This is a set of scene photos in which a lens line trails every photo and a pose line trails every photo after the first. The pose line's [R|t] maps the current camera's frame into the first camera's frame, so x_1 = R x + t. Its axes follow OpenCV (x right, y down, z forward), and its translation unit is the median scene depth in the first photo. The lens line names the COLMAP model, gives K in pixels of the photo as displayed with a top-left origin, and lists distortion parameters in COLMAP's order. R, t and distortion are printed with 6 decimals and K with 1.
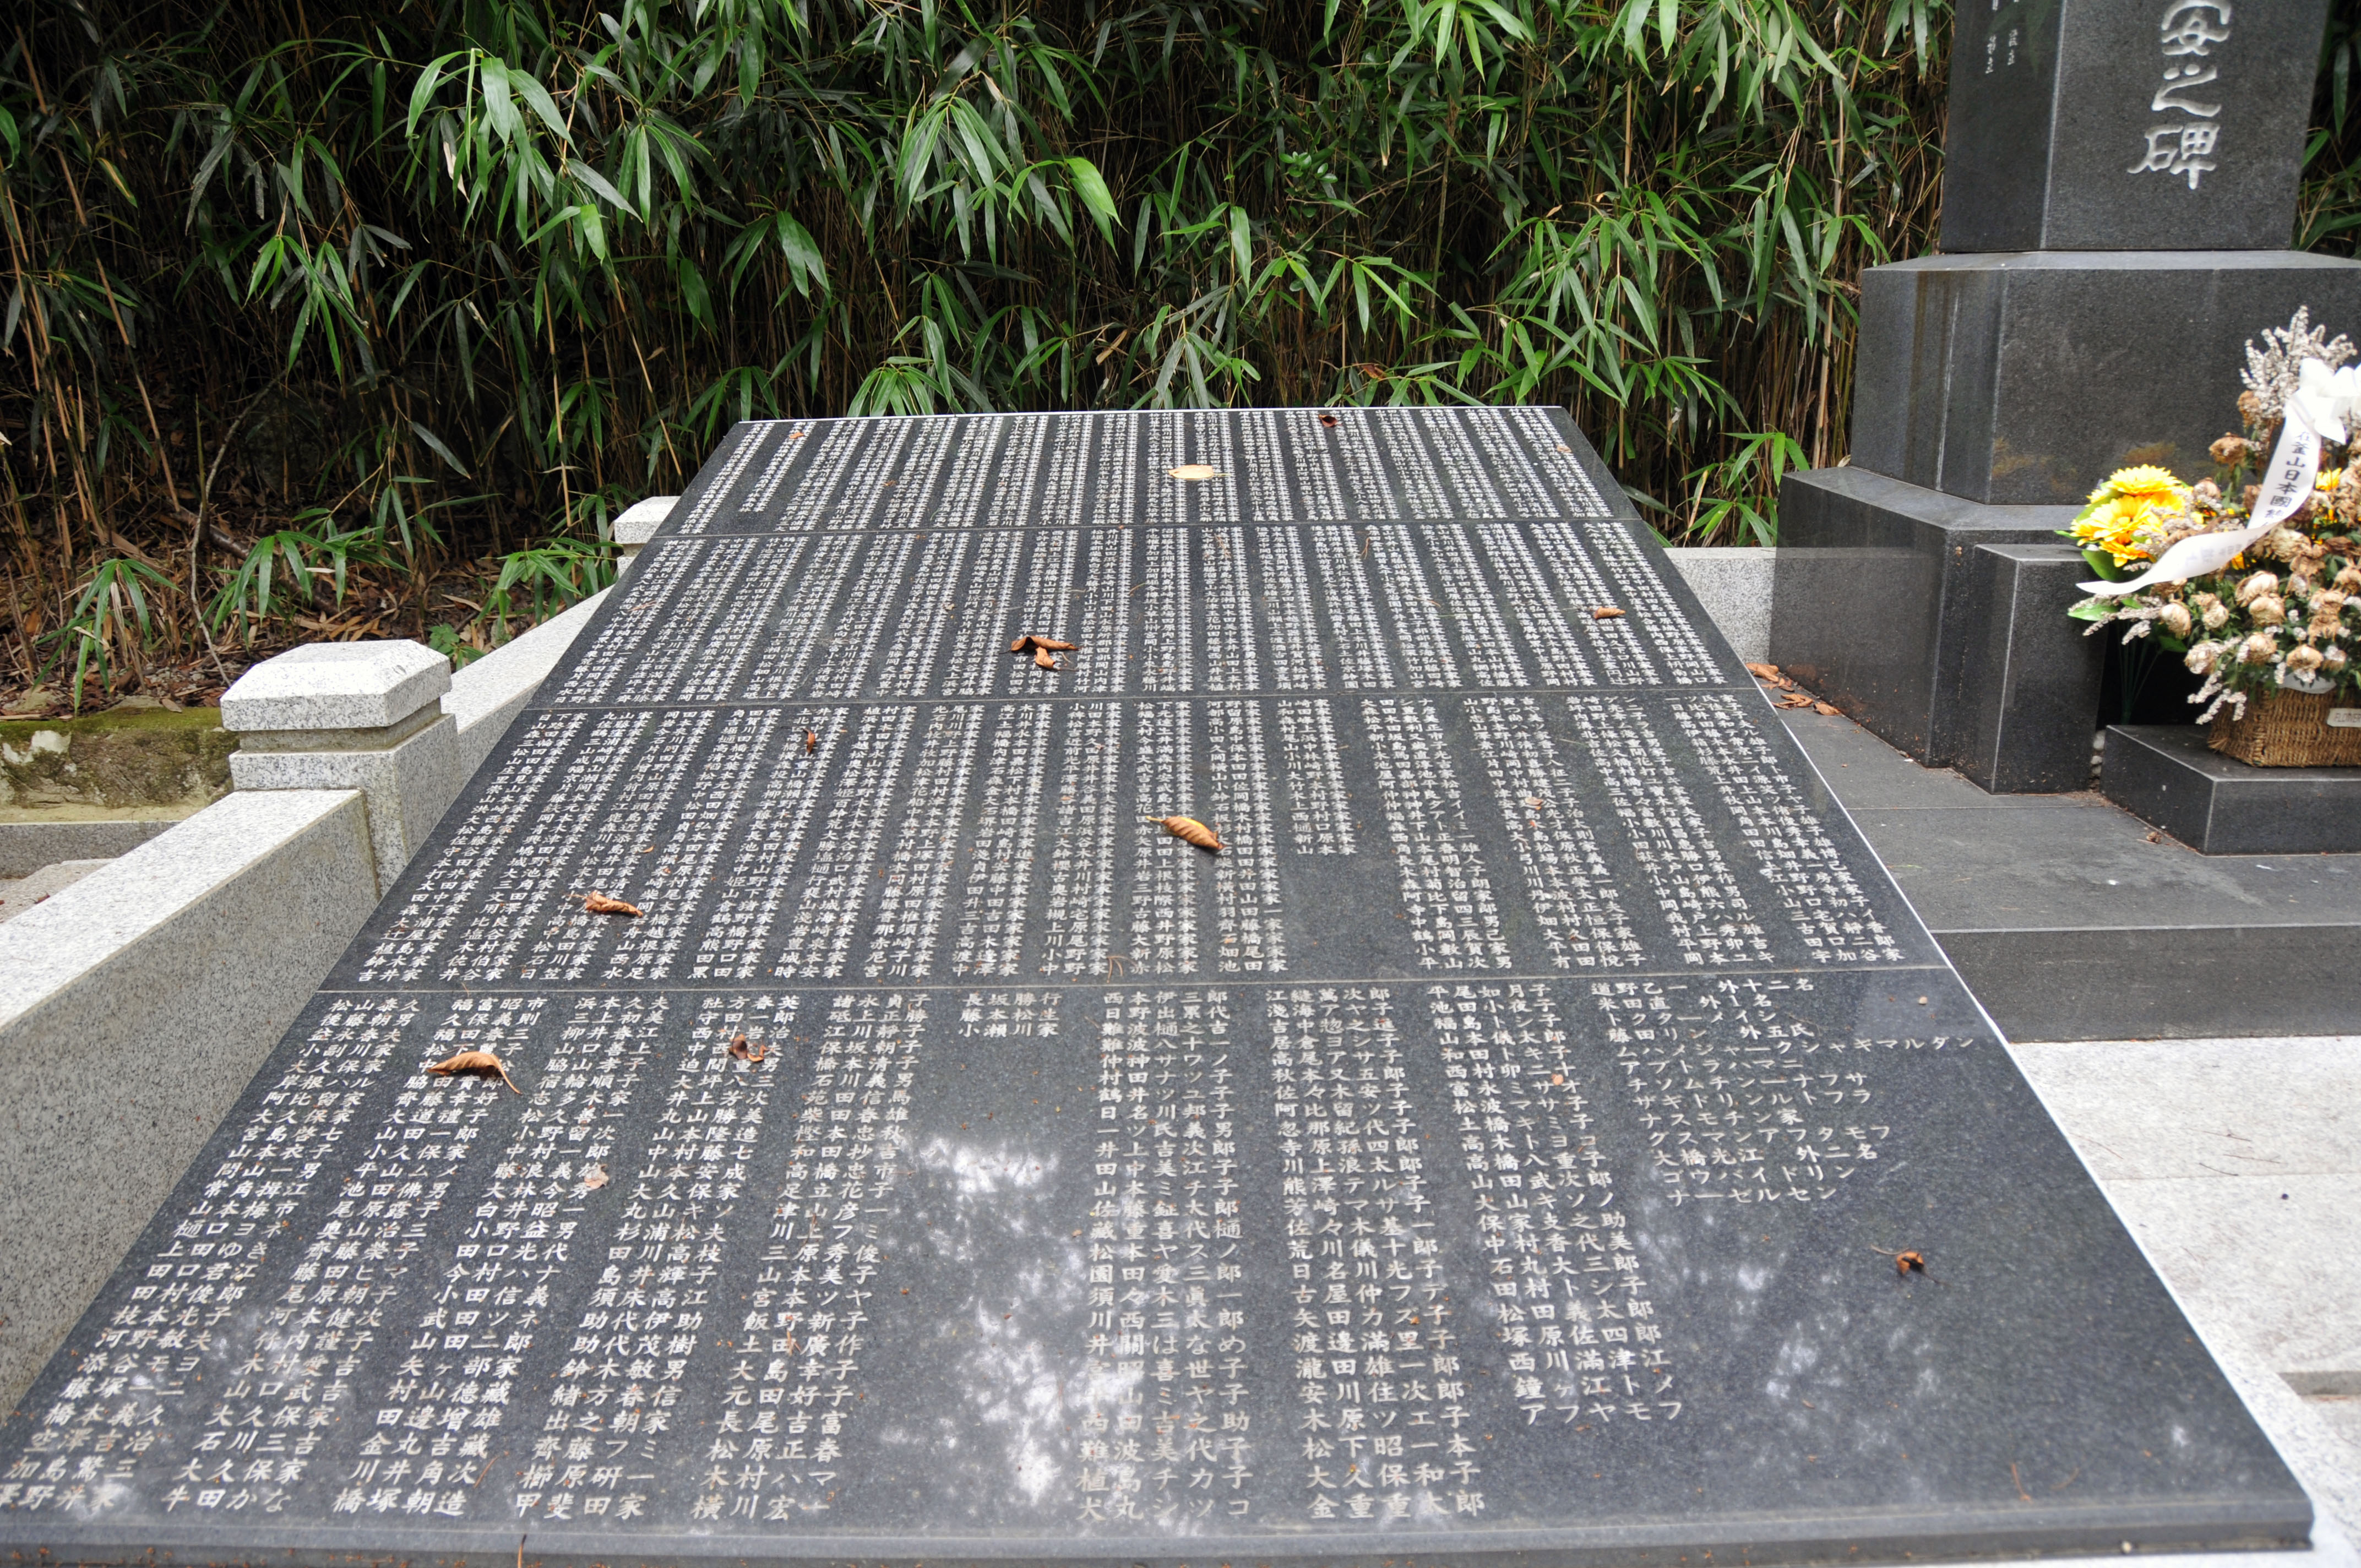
lens RADIAL K [[1881.3, 0, 1180.5], [0, 1881.3, 784.0], [0, 0, 1]] dist [-0.000940, 0.000129]
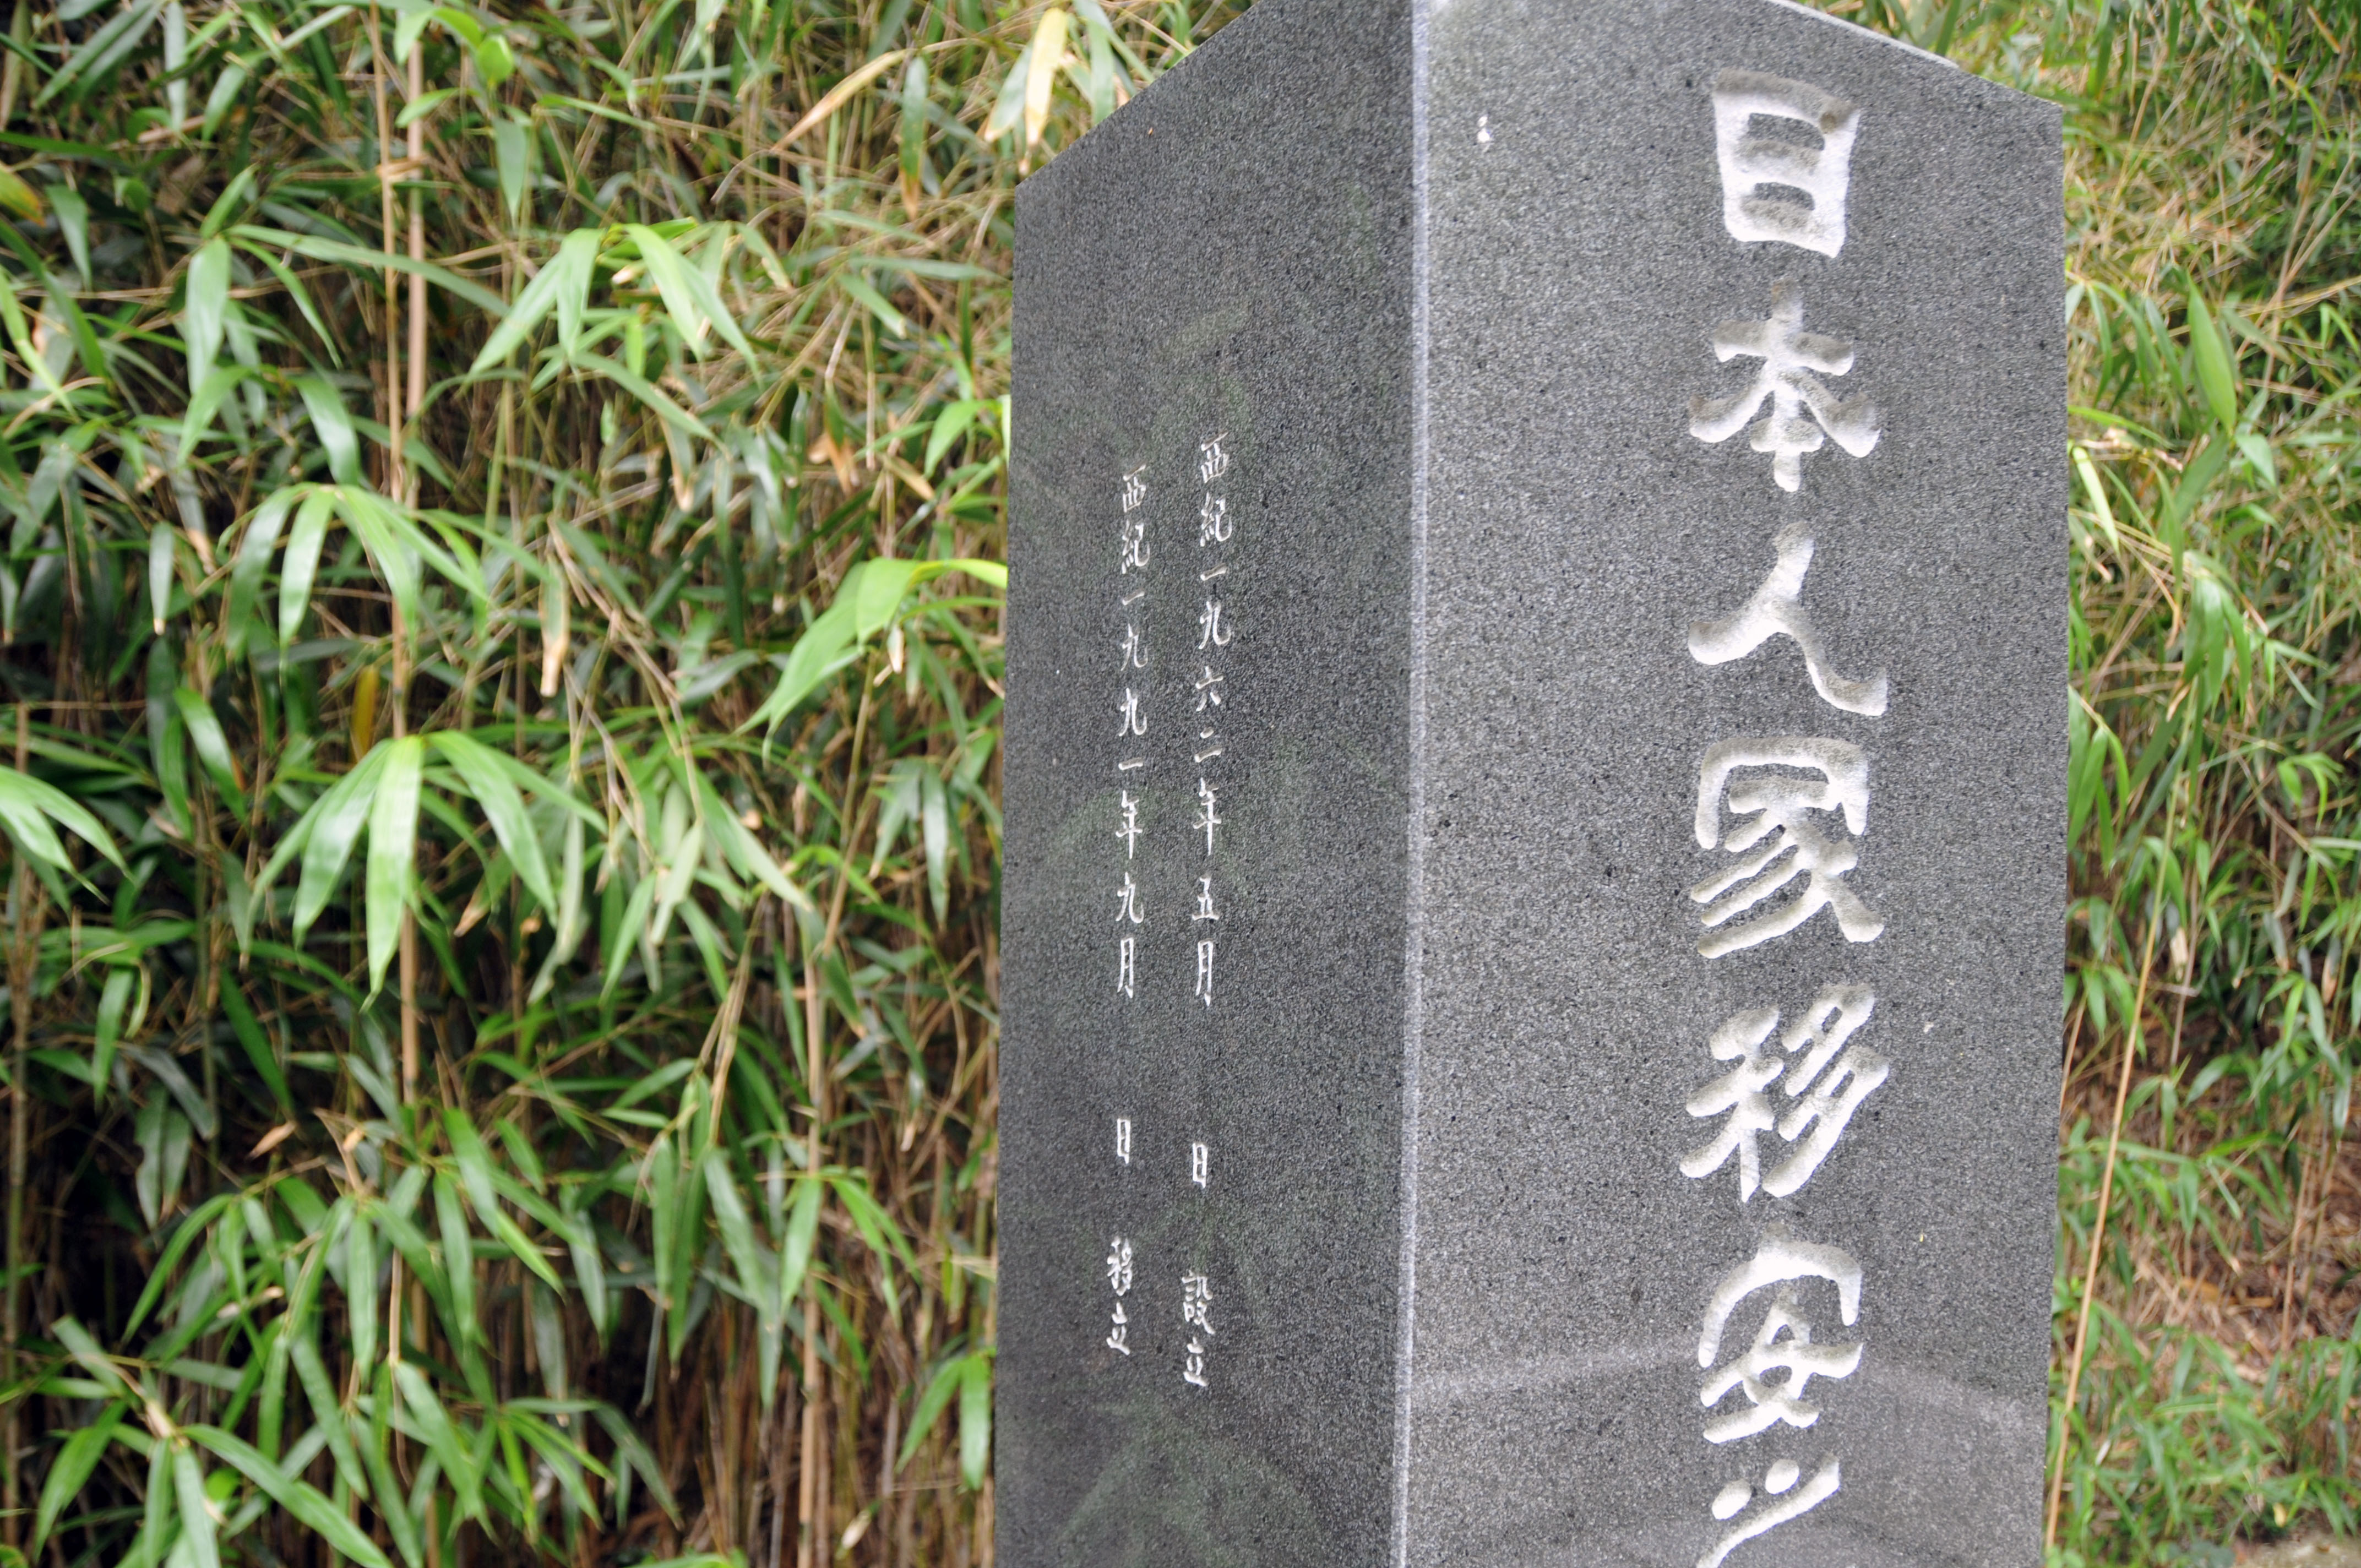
lens RADIAL K [[1840.5, 0, 1180.5], [0, 1840.5, 784.0], [0, 0, 1]] dist [-0.002013, -0.216633]
pose [[0.887874, 0.030038, 0.459105, 0.199789], [0.098071, 0.962577, -0.252642, -0.263013], [-0.449513, 0.269339, 0.851701, 0.480915]]
